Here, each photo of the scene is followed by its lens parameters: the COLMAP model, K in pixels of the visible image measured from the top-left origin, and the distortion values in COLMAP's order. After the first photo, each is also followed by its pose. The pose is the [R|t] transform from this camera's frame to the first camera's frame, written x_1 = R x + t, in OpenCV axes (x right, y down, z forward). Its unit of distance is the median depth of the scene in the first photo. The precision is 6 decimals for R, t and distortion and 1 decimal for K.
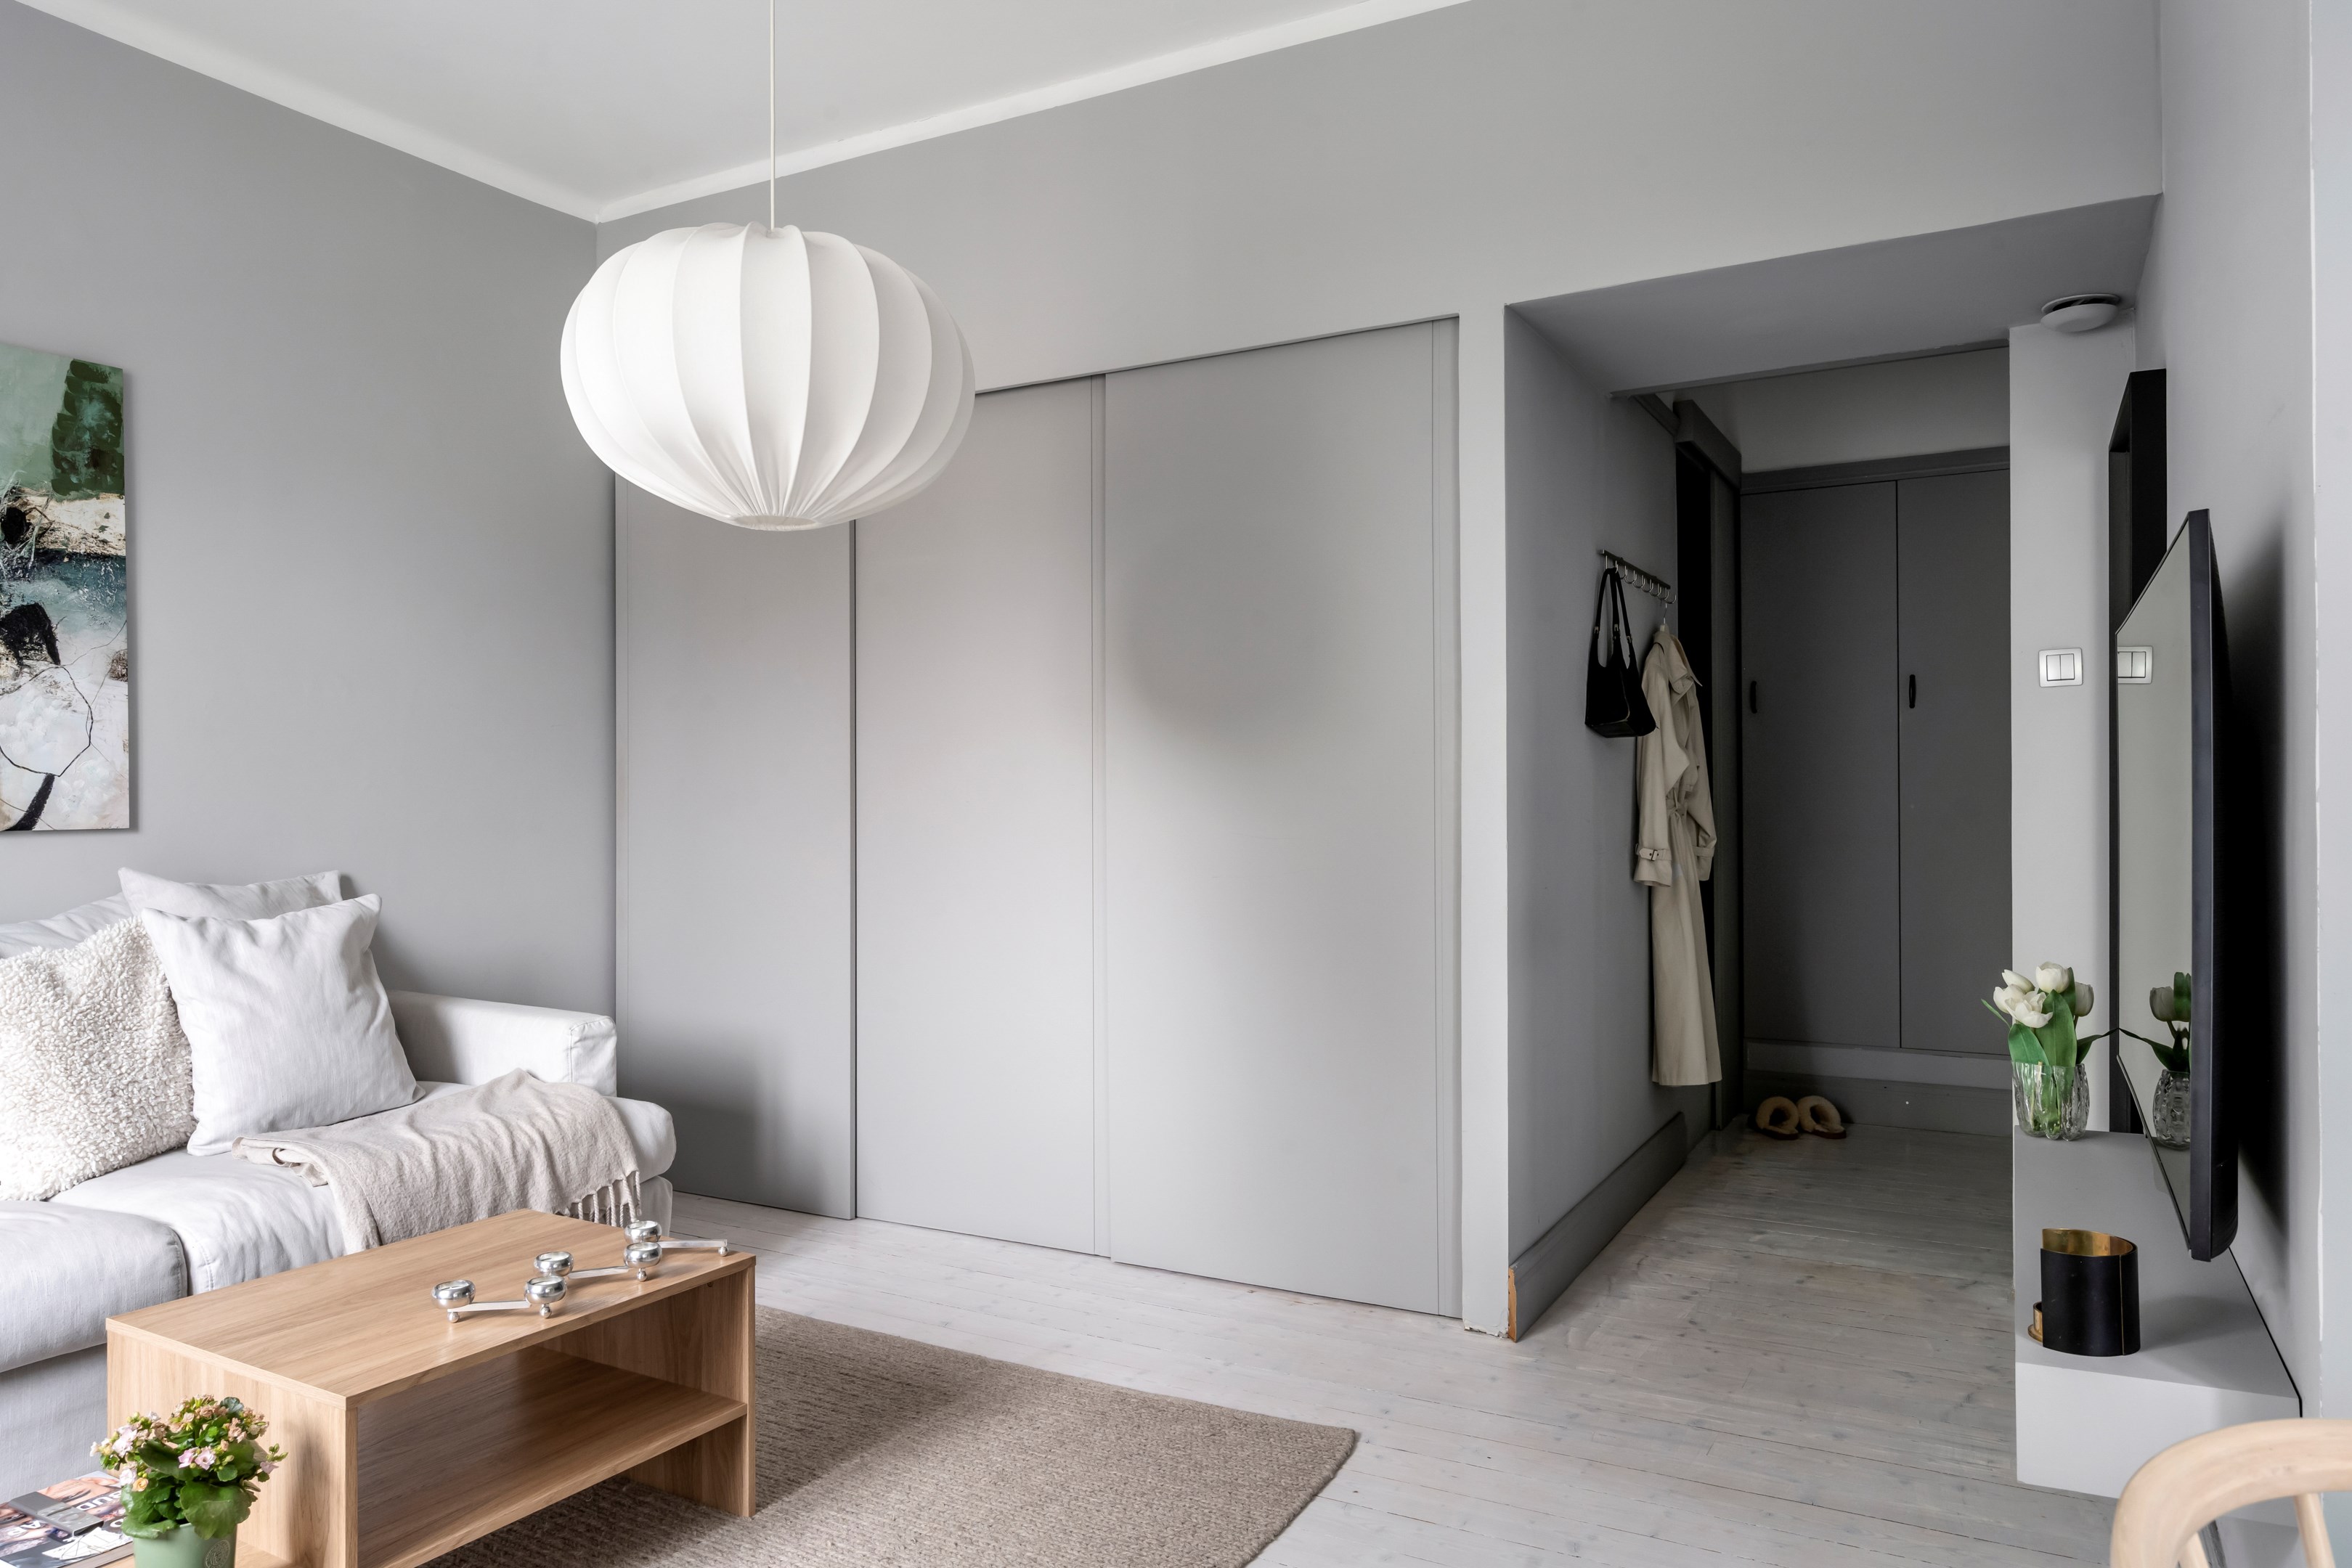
lens RADIAL K [[1545.0, 0, 1176.0], [0, 1545.0, 784.0], [0, 0, 1]] dist [0.001133, -0.000187]
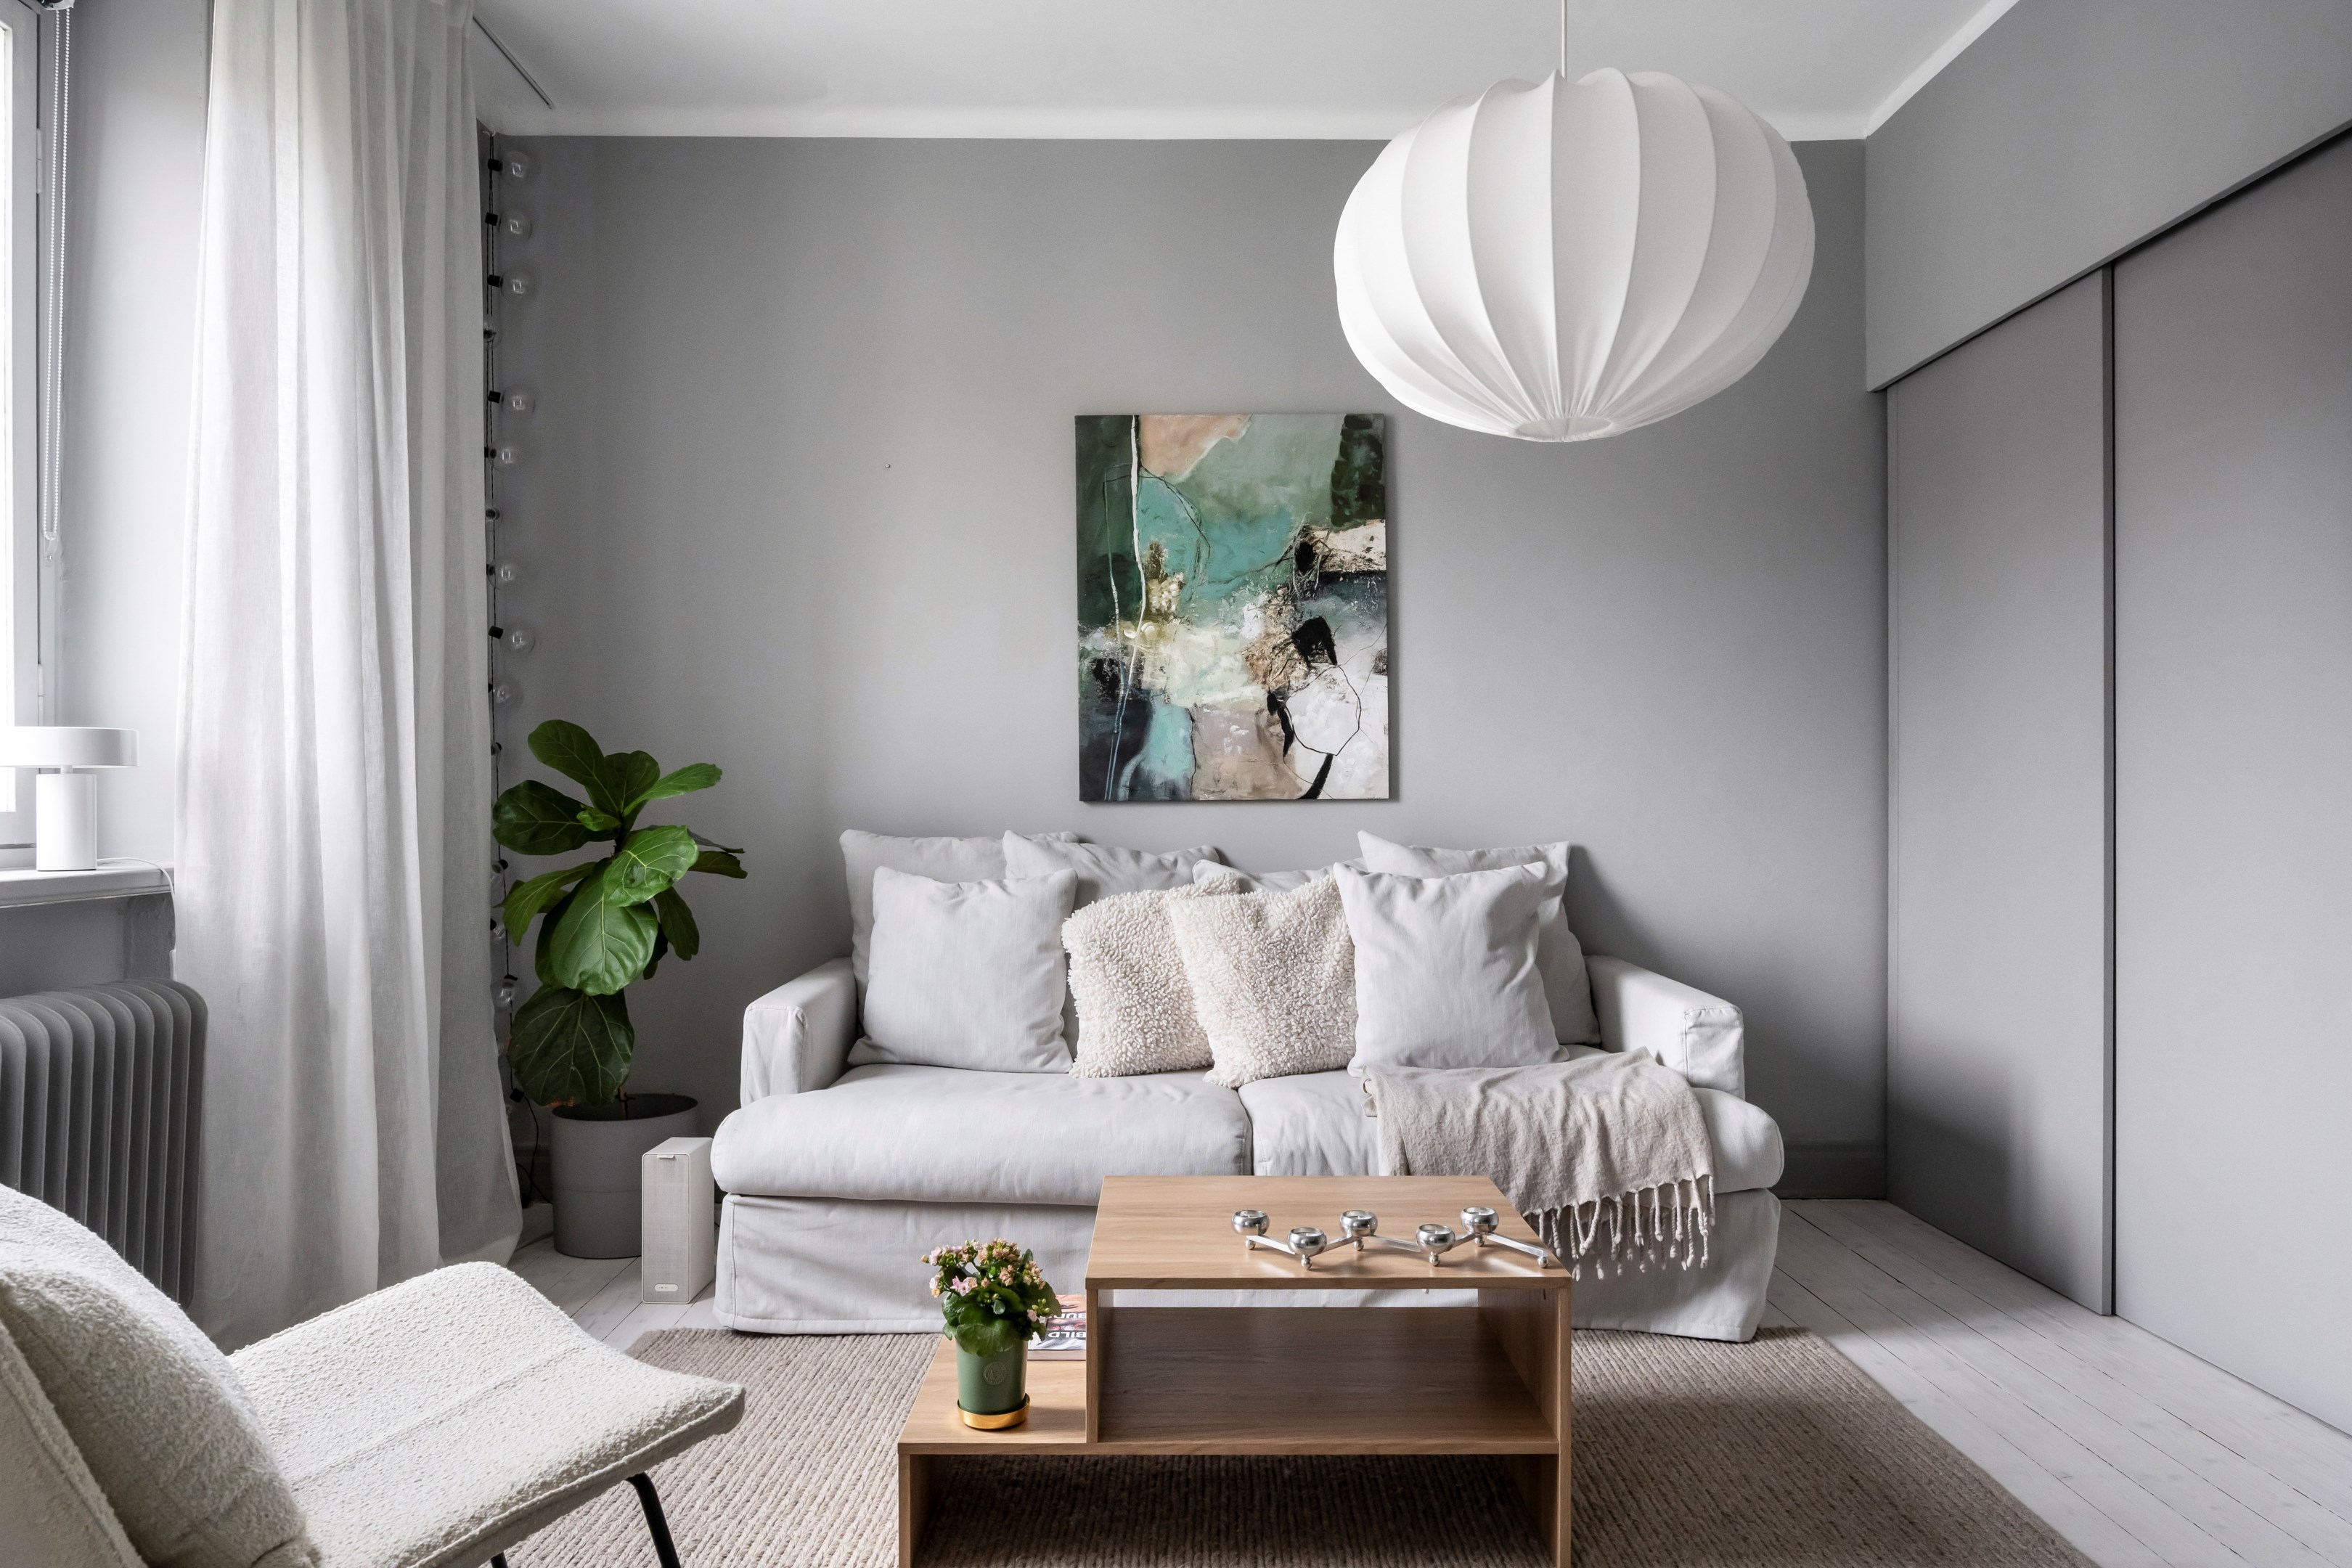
lens RADIAL K [[1520.4, 0, 1180.6], [0, 1520.4, 793.4], [0, 0, 1]] dist [-0.003589, -0.000331]
pose [[0.509081, -0.002354, -0.860715, 0.263152], [0.006915, 0.999975, 0.001355, 0.023207], [0.860691, -0.006642, 0.509085, 0.282988]]
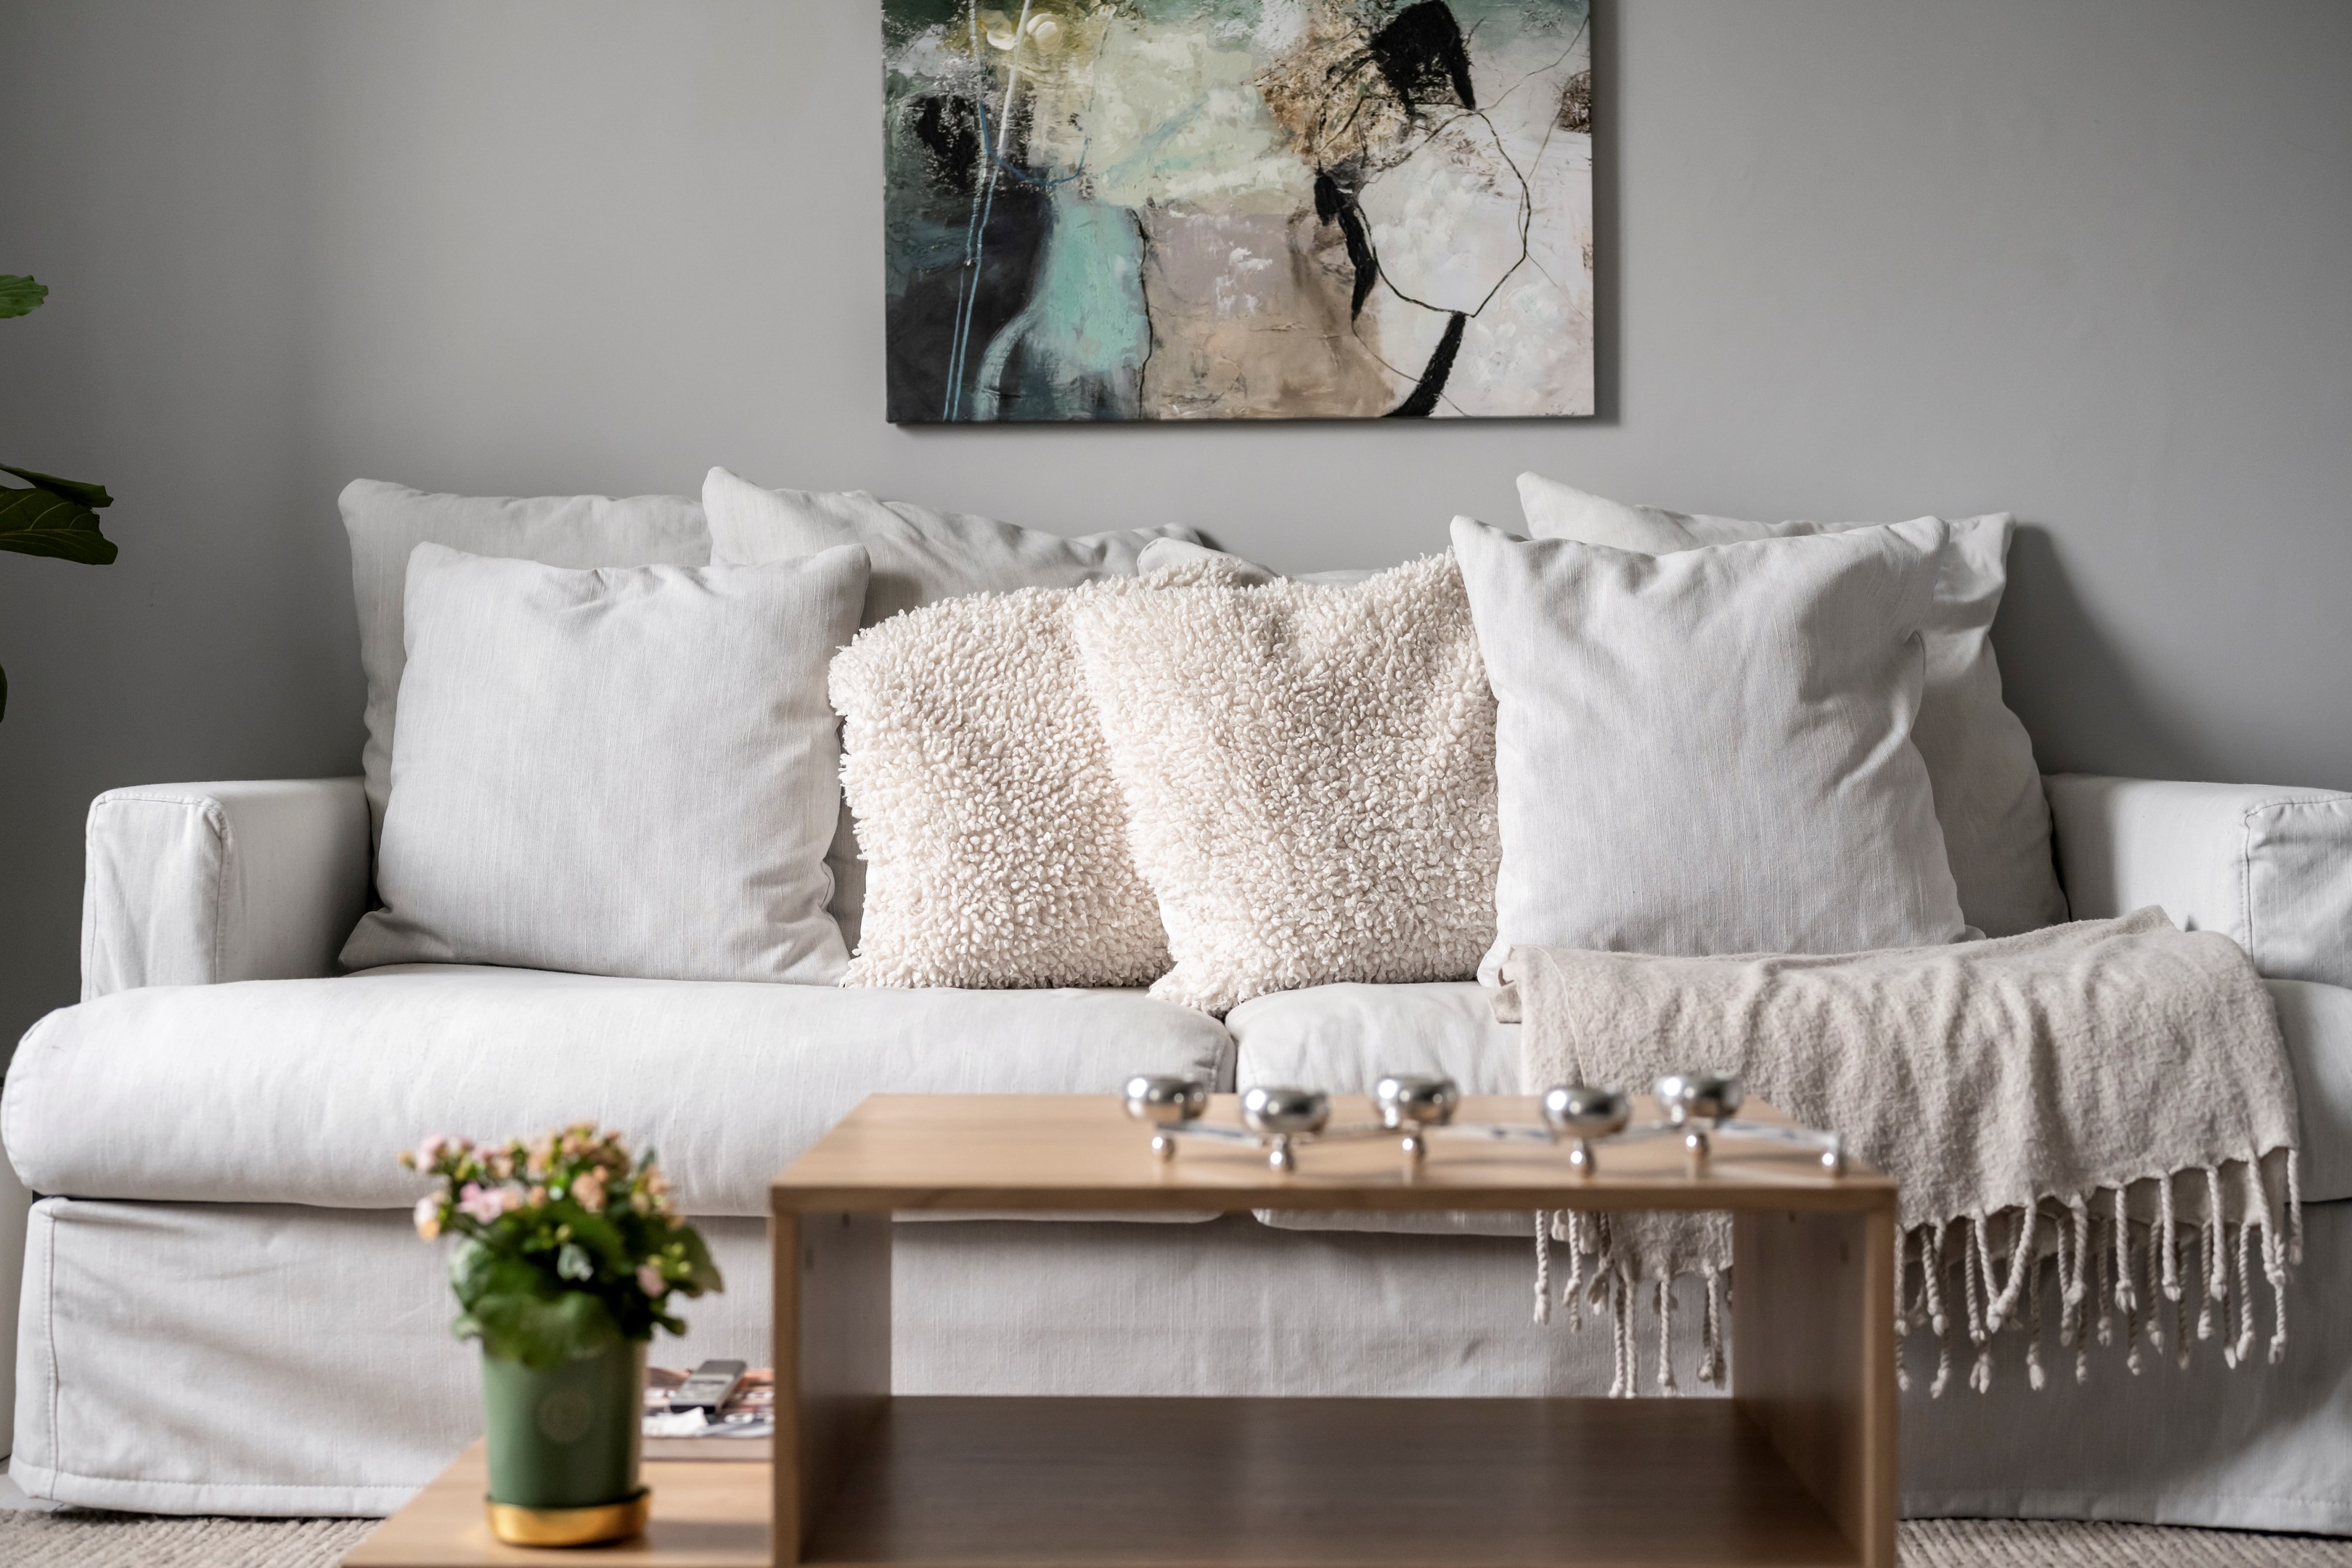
lens RADIAL K [[3408.6, 0, 1176.0], [0, 3408.6, 784.0], [0, 0, 1]] dist [0.000190, 0.002508]
pose [[0.490277, 0.004637, -0.871554, 0.267899], [0.008190, 0.999917, 0.009927, 0.148547], [0.871528, -0.012005, 0.490199, 0.334114]]
